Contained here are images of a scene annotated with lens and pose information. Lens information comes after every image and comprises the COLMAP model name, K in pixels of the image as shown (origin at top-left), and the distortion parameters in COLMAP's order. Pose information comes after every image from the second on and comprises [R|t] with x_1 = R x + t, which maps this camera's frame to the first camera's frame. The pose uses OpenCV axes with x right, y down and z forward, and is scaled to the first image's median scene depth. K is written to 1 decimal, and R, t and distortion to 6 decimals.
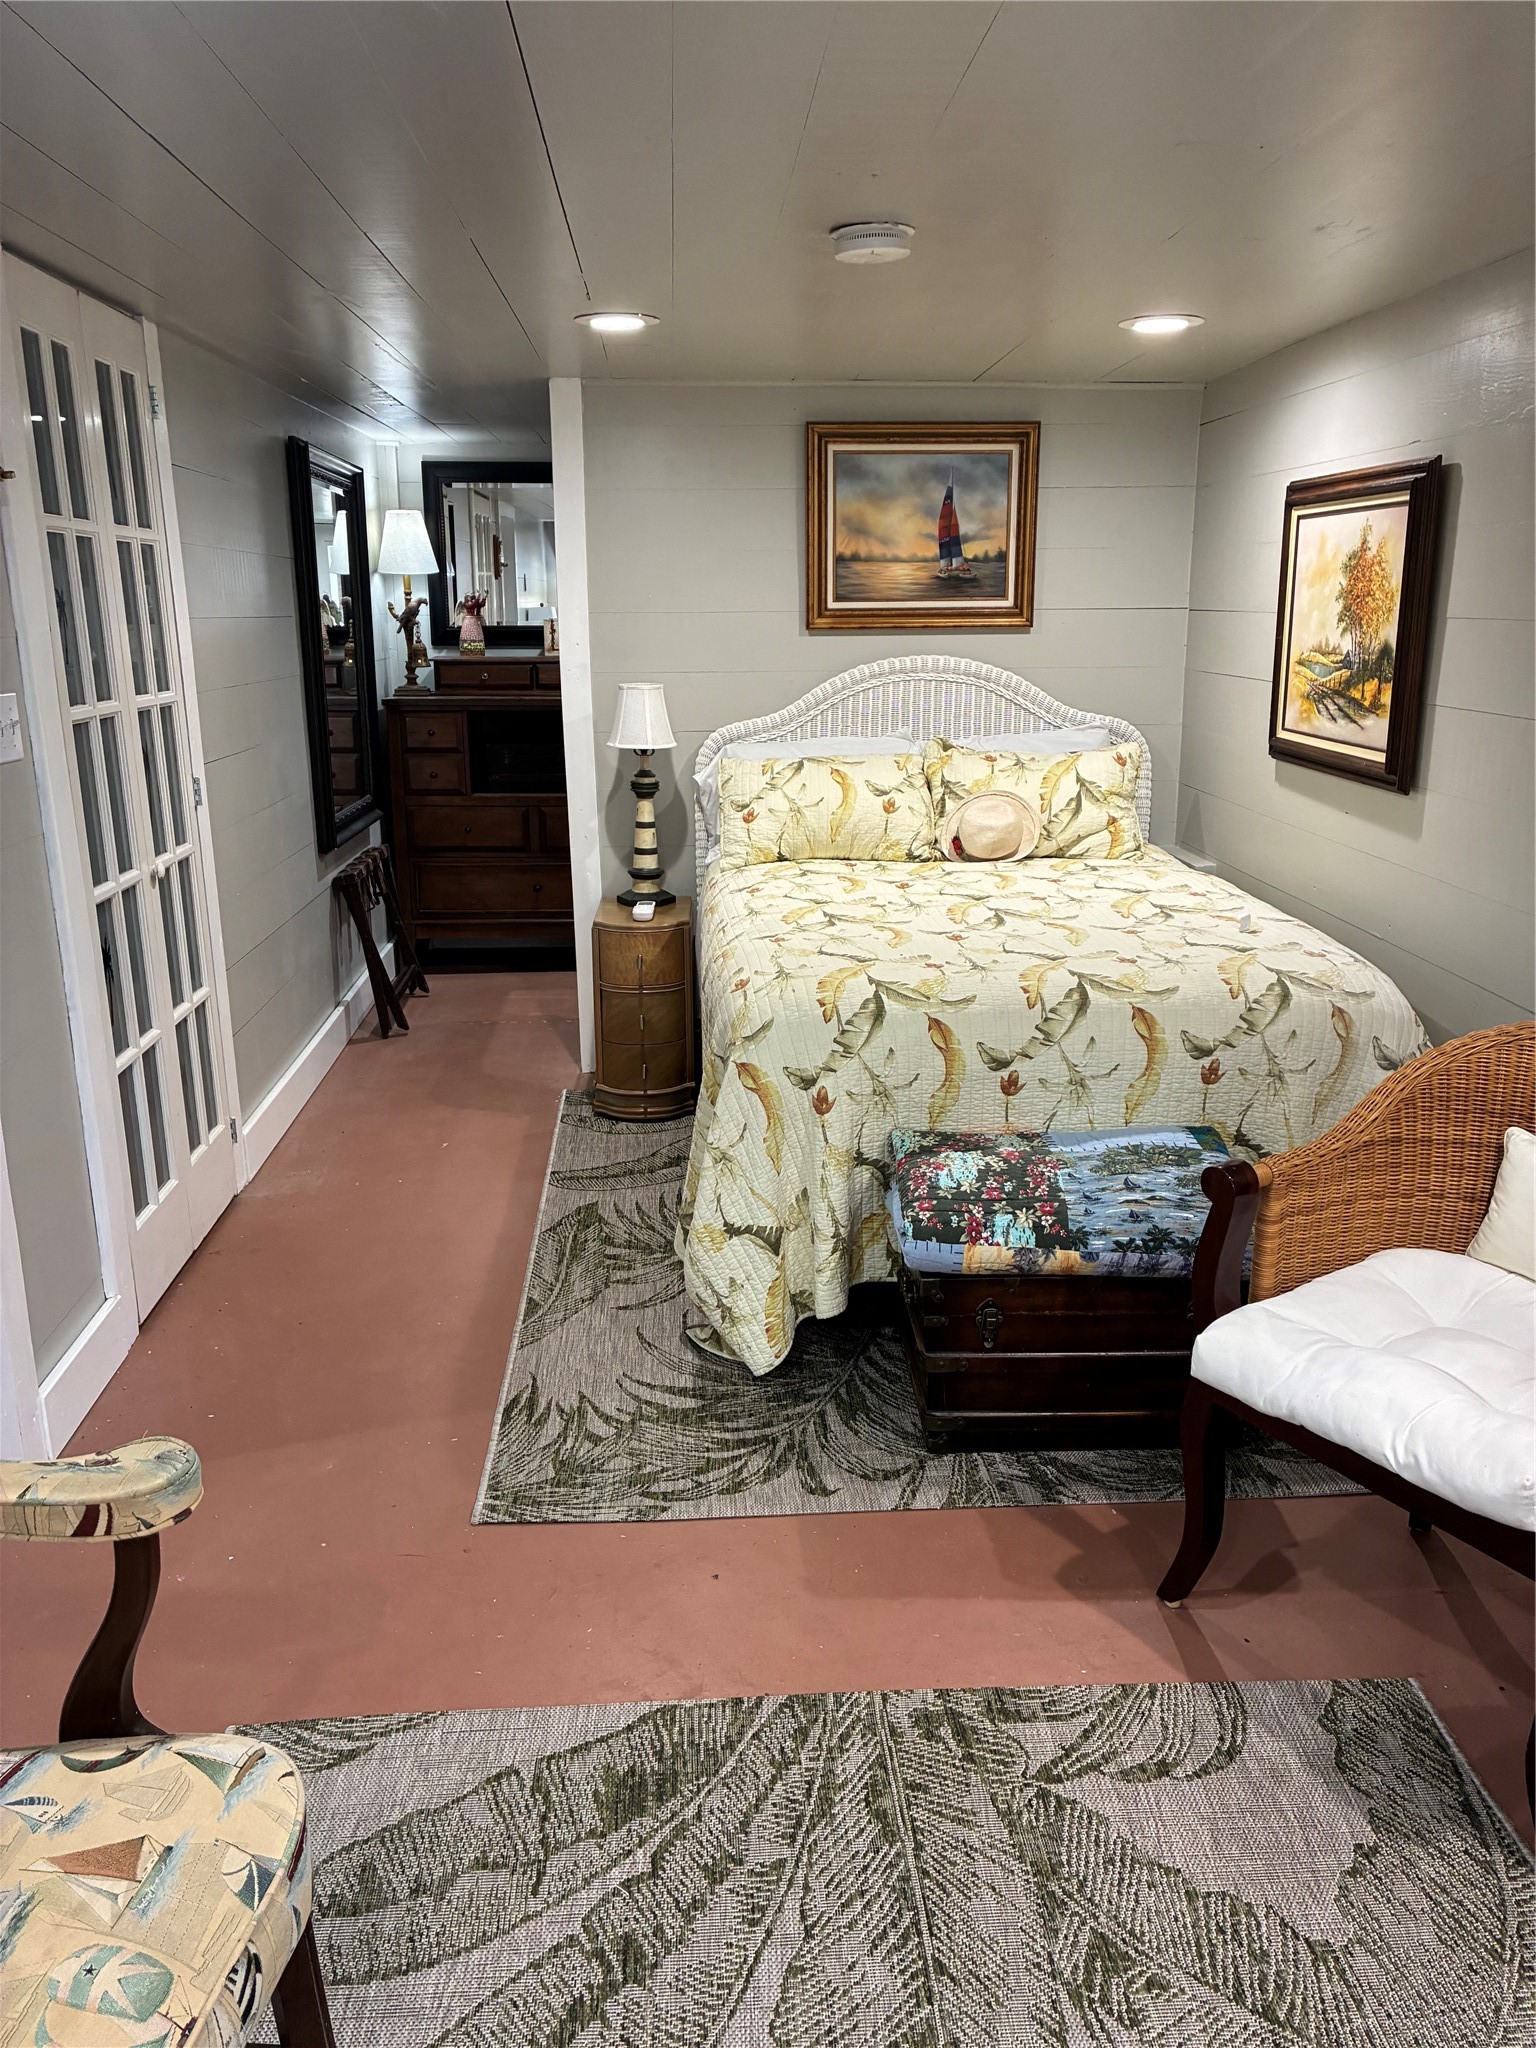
lens RADIAL K [[1563.8, 0, 766.4], [0, 1563.8, 1026.2], [0, 0, 1]] dist [-0.001078, -0.004315]
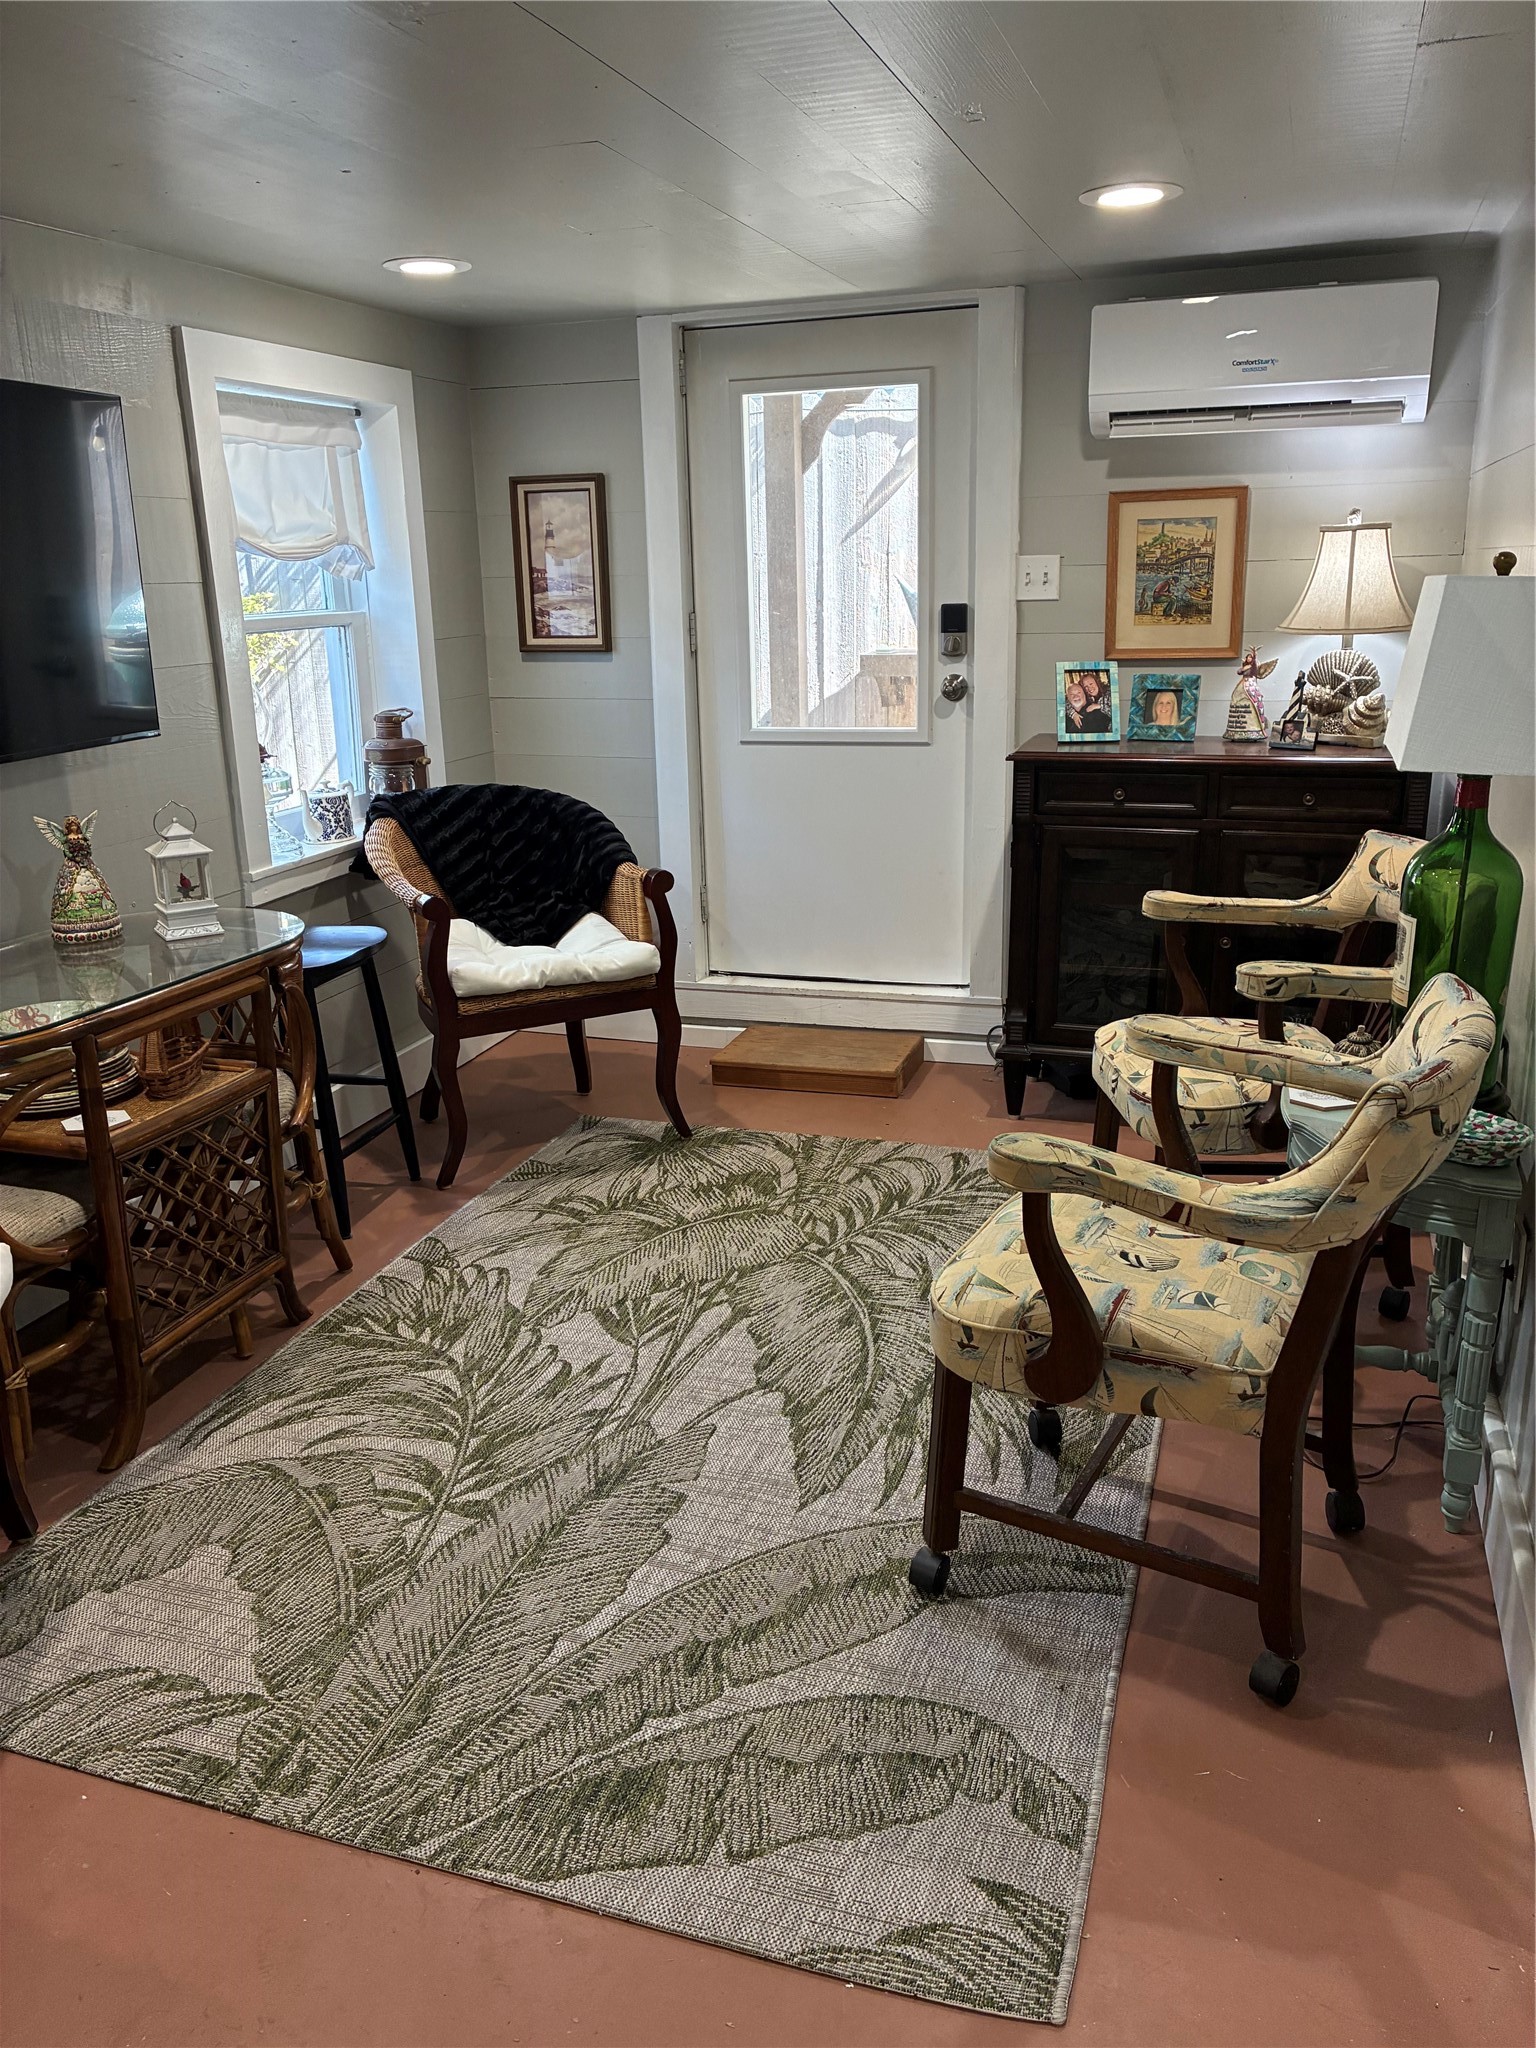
lens RADIAL K [[1563.8, 0, 767.9], [0, 1563.8, 1025.0], [0, 0, 1]] dist [-0.001078, -0.004315]
pose [[-0.929566, -0.080776, 0.359699, -0.490327], [0.121286, 0.854377, 0.505301, -0.394907], [-0.348134, 0.513337, -0.784403, 1.537547]]
